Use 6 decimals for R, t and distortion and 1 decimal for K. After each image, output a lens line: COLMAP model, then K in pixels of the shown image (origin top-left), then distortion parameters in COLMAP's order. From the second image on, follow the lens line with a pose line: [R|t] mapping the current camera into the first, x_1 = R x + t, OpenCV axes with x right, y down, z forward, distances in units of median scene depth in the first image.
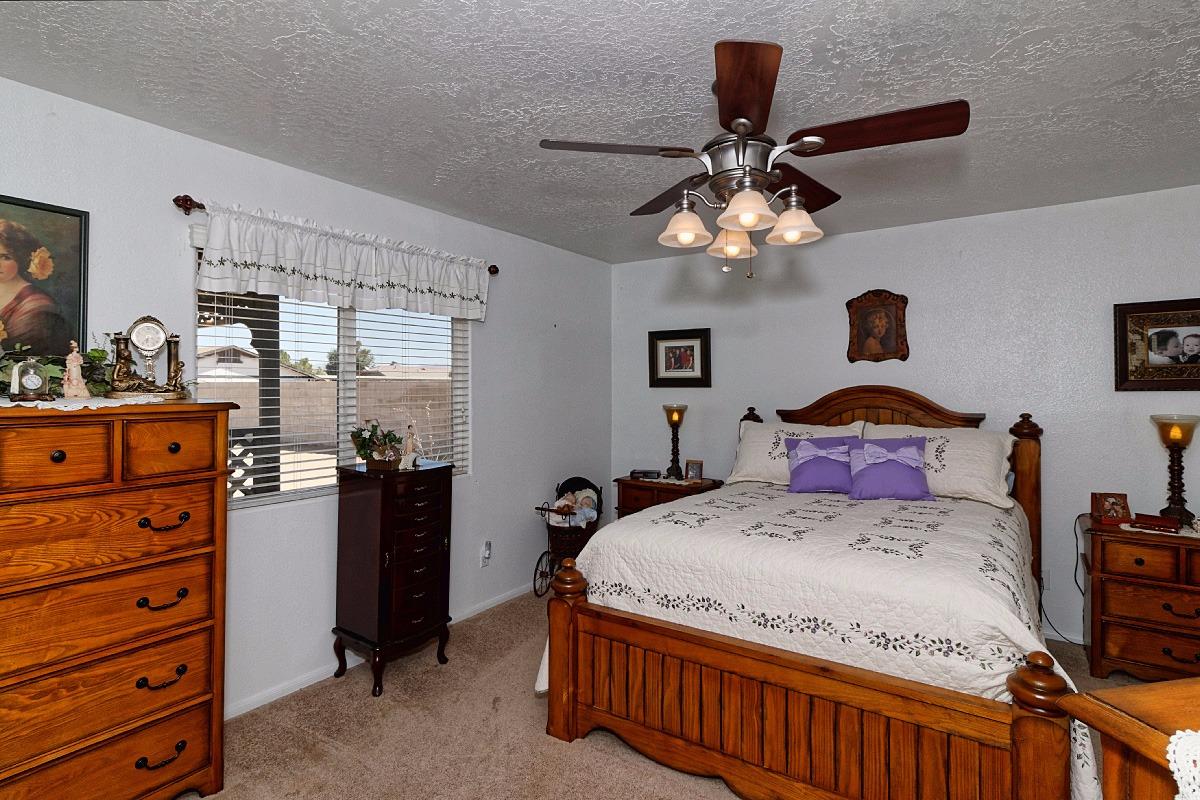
lens RADIAL K [[600.7, 0, 599.3], [0, 600.7, 394.4], [0, 0, 1]] dist [0.002327, 0.000323]
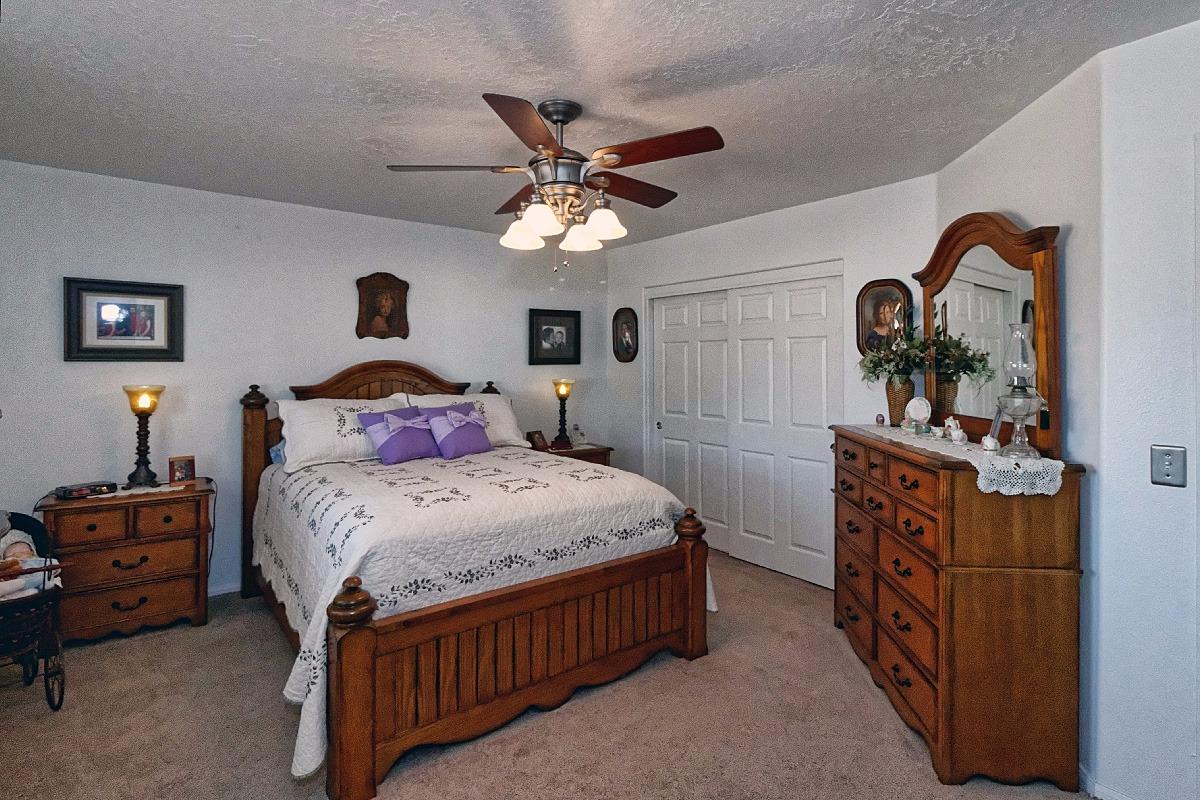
lens RADIAL K [[600.7, 0, 615.6], [0, 600.7, 356.5], [0, 0, 1]] dist [0.002327, 0.000323]
pose [[0.314332, 0.008336, 0.949276, -0.443165], [0.007043, 0.999913, -0.011113, -0.006410], [-0.949287, 0.010179, 0.314247, 0.258007]]
